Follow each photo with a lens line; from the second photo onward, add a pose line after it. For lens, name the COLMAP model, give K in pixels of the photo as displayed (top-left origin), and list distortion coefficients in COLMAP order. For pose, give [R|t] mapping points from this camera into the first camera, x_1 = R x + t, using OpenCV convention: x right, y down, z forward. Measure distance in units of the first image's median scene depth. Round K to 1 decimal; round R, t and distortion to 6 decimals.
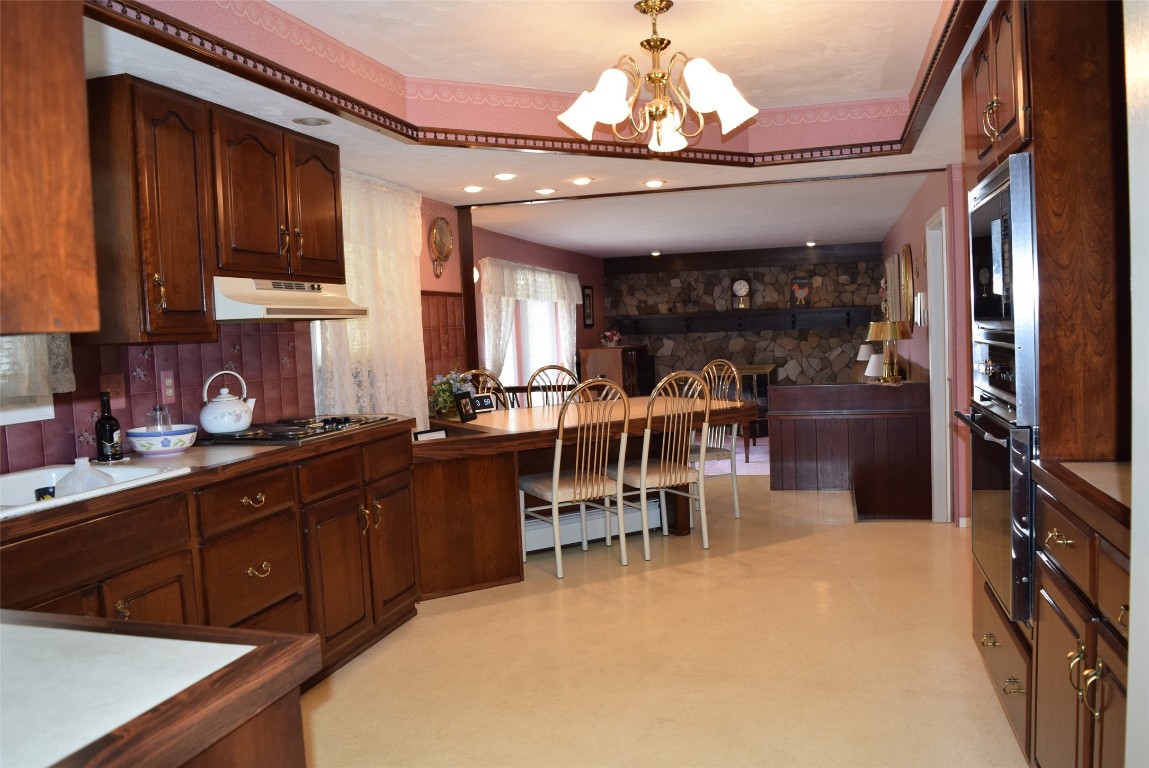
lens RADIAL K [[907.1, 0, 574.5], [0, 907.1, 384.0], [0, 0, 1]] dist [-0.101446, 0.035055]
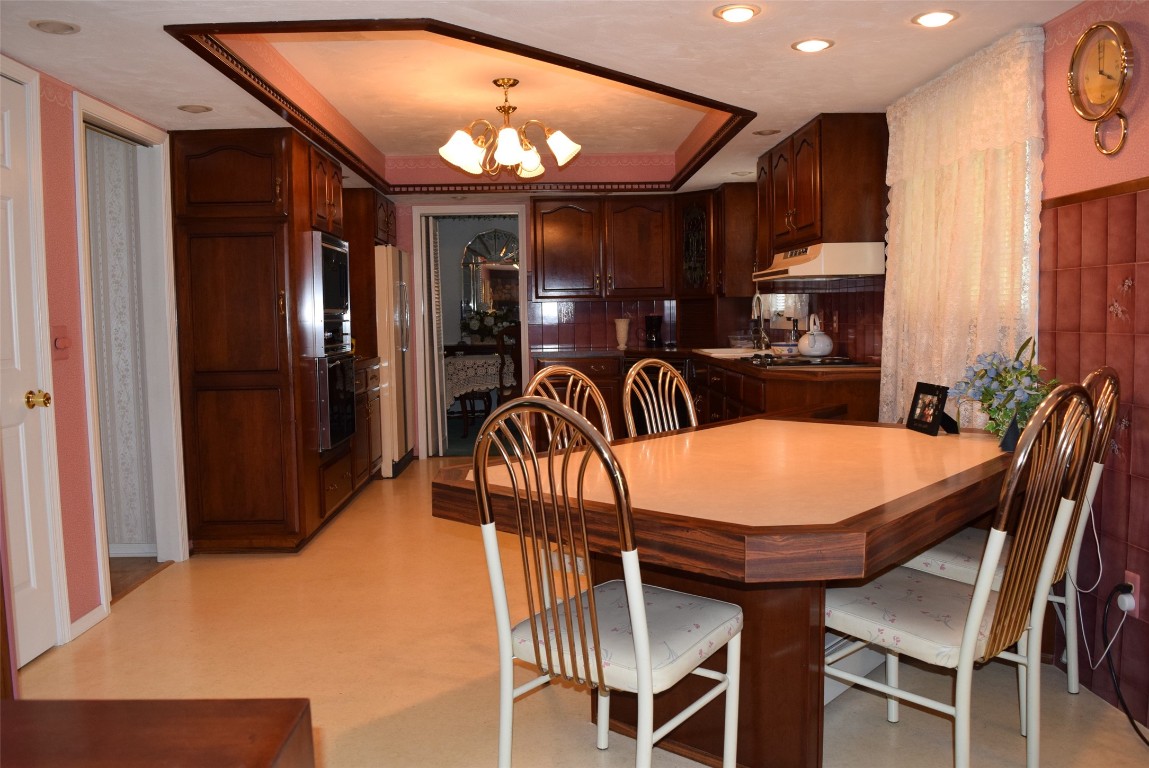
lens RADIAL K [[907.1, 0, 574.5], [0, 907.1, 384.0], [0, 0, 1]] dist [-0.101446, 0.035055]
pose [[-0.950875, 0.088151, -0.296759, 0.350996], [0.044956, 0.987760, 0.149360, -0.113747], [0.306293, 0.128682, -0.943200, 1.887665]]
